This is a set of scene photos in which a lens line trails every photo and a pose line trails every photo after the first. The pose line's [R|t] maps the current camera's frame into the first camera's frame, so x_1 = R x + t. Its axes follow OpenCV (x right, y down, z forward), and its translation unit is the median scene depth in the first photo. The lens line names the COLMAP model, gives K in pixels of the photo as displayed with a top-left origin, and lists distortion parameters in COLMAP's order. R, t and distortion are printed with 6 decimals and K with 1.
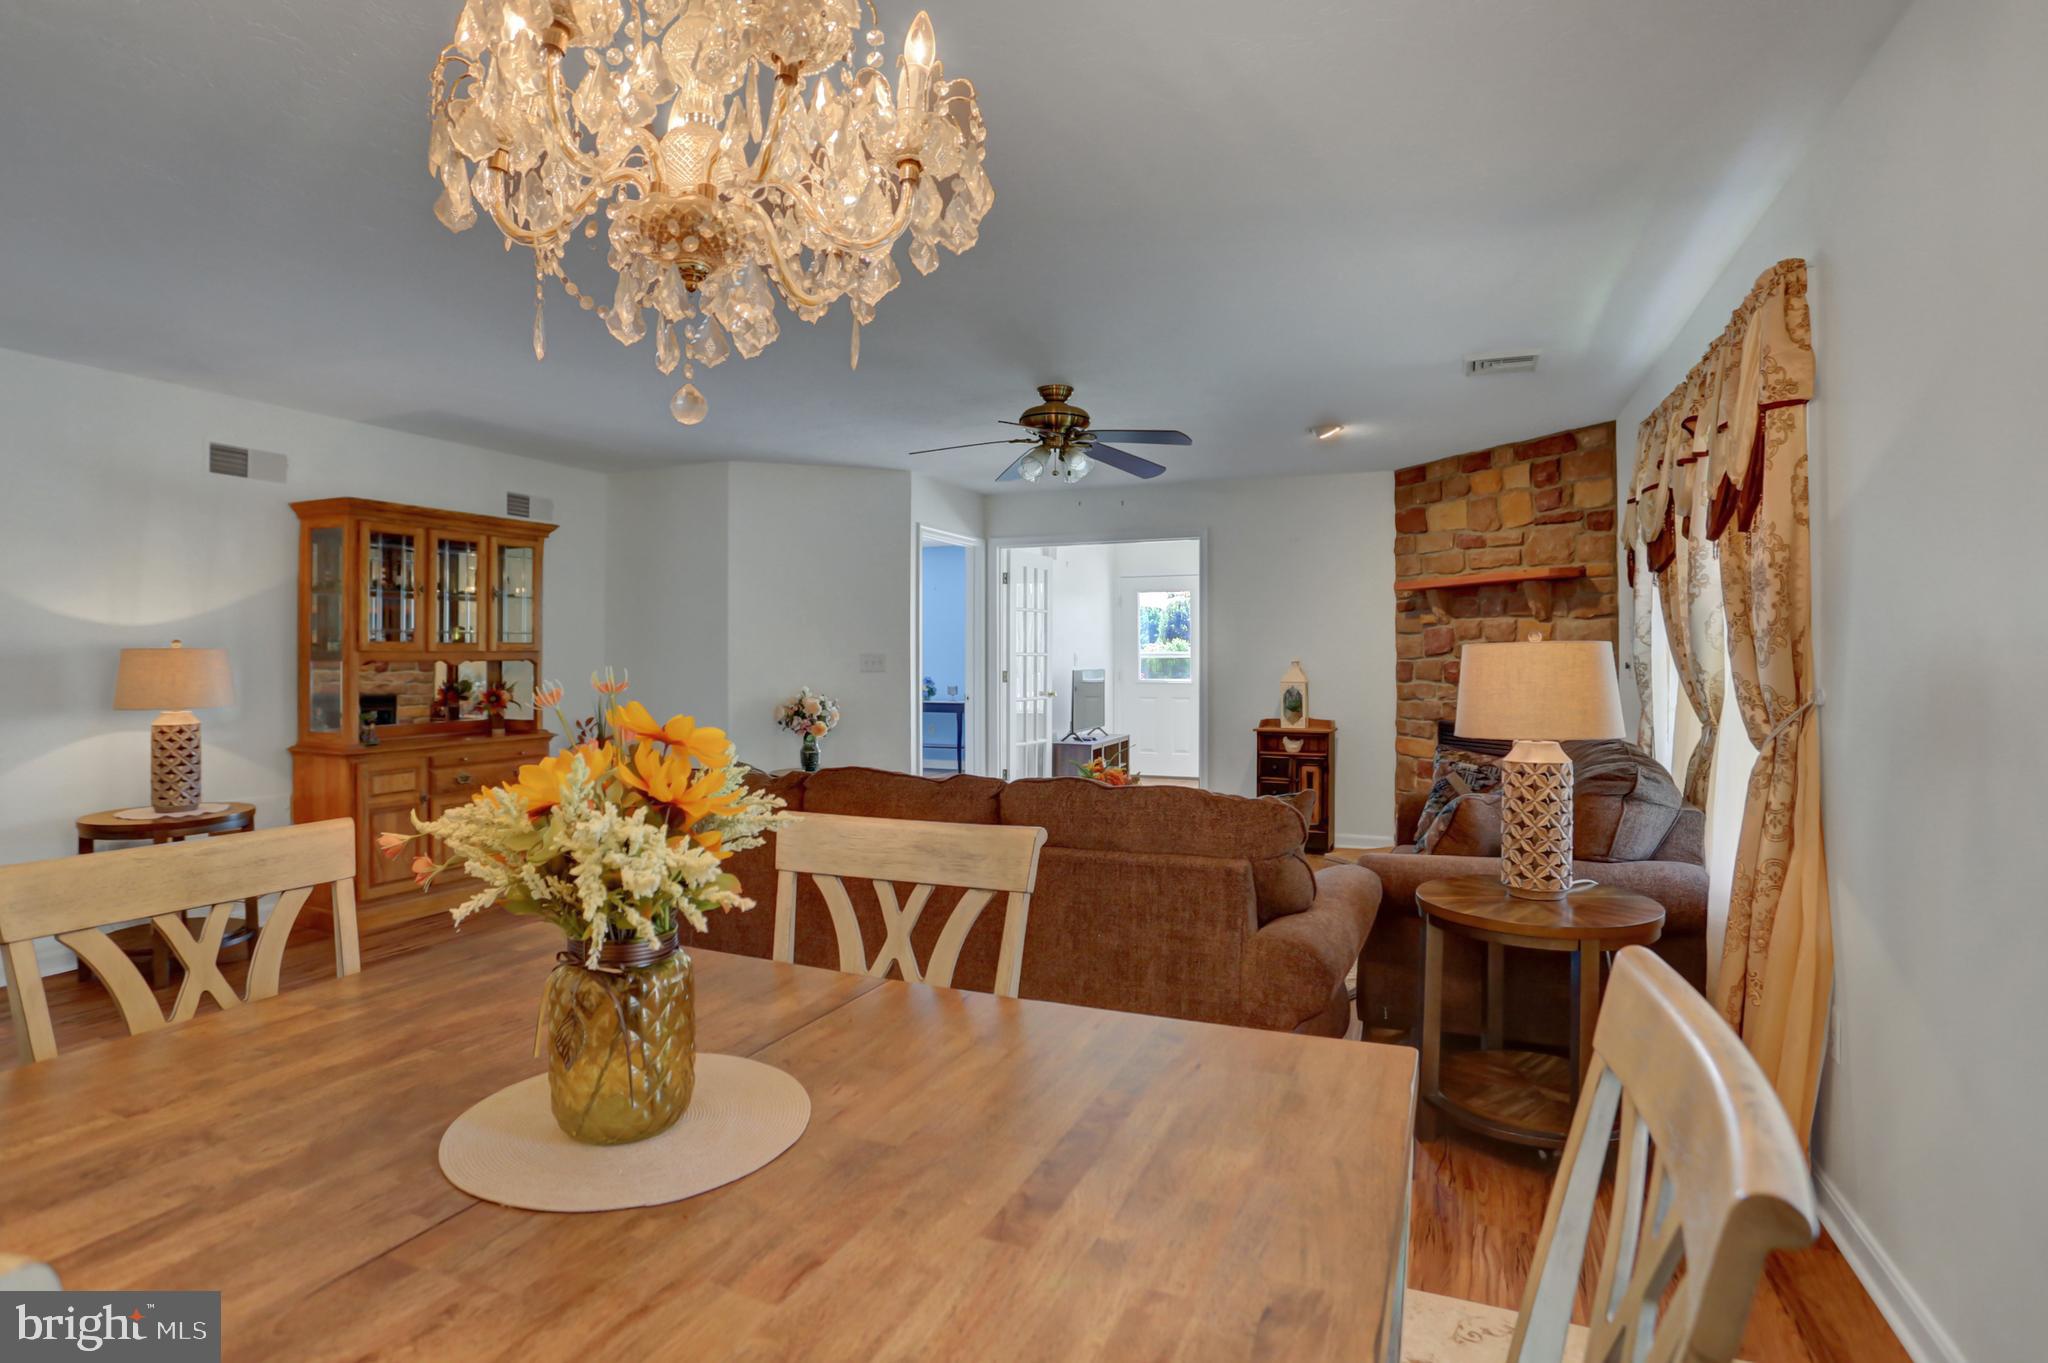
lens RADIAL K [[1046.6, 0, 1013.6], [0, 1046.6, 628.8], [0, 0, 1]] dist [-0.033969, 0.000232]
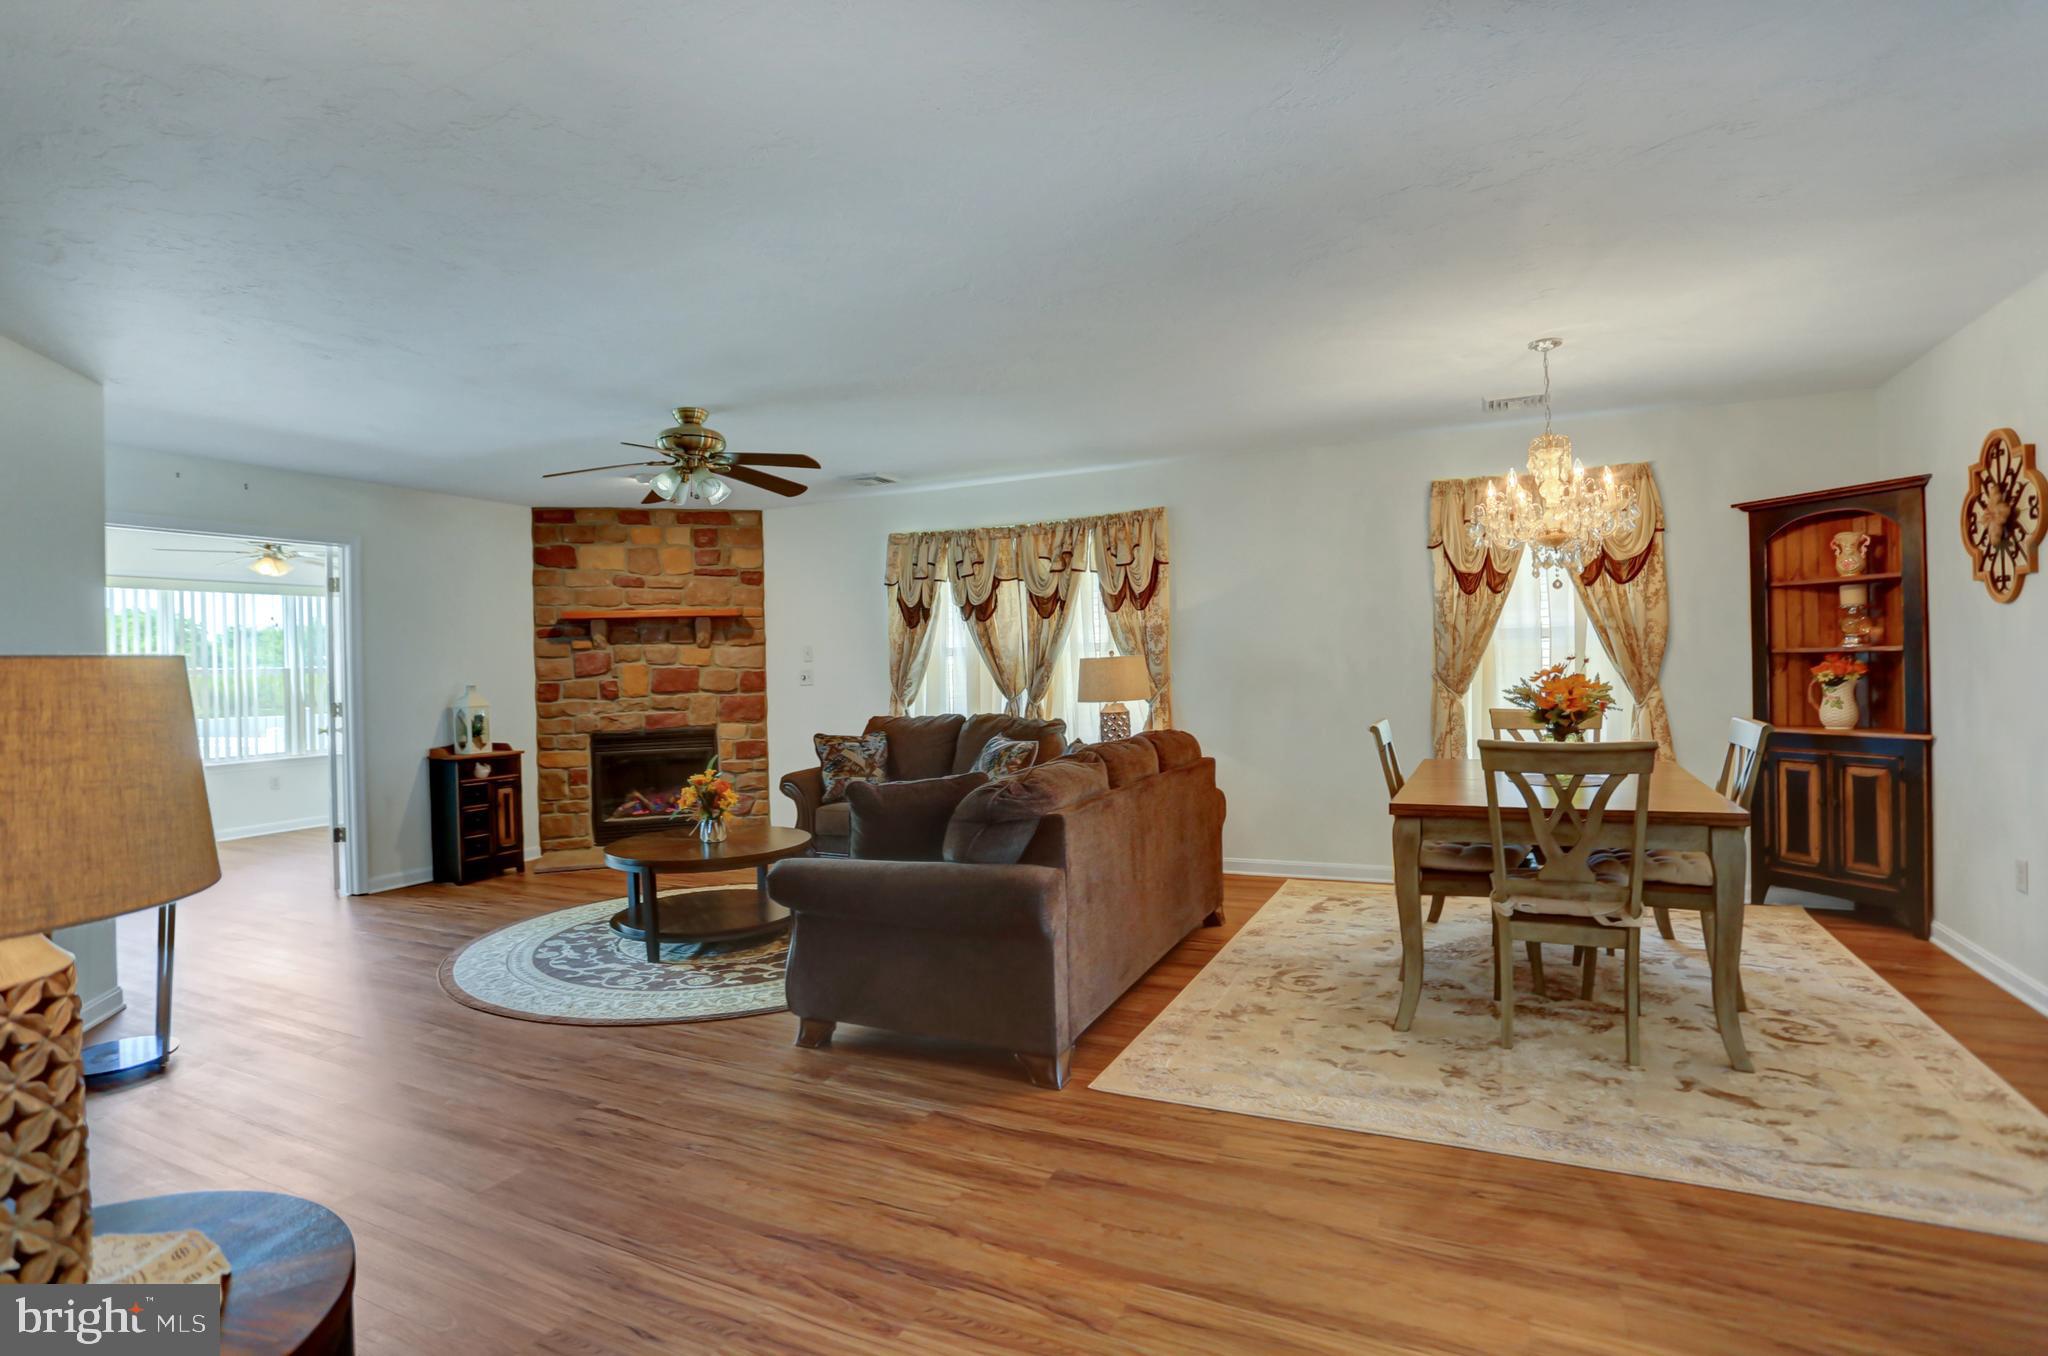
lens RADIAL K [[1017.6, 0, 1014.3], [0, 1017.6, 664.8], [0, 0, 1]] dist [-0.080906, 0.041253]
pose [[0.059141, -0.004299, 0.998240, -0.715255], [0.002907, 0.999987, 0.004134, 0.009800], [-0.998245, 0.002658, 0.059153, 0.487662]]
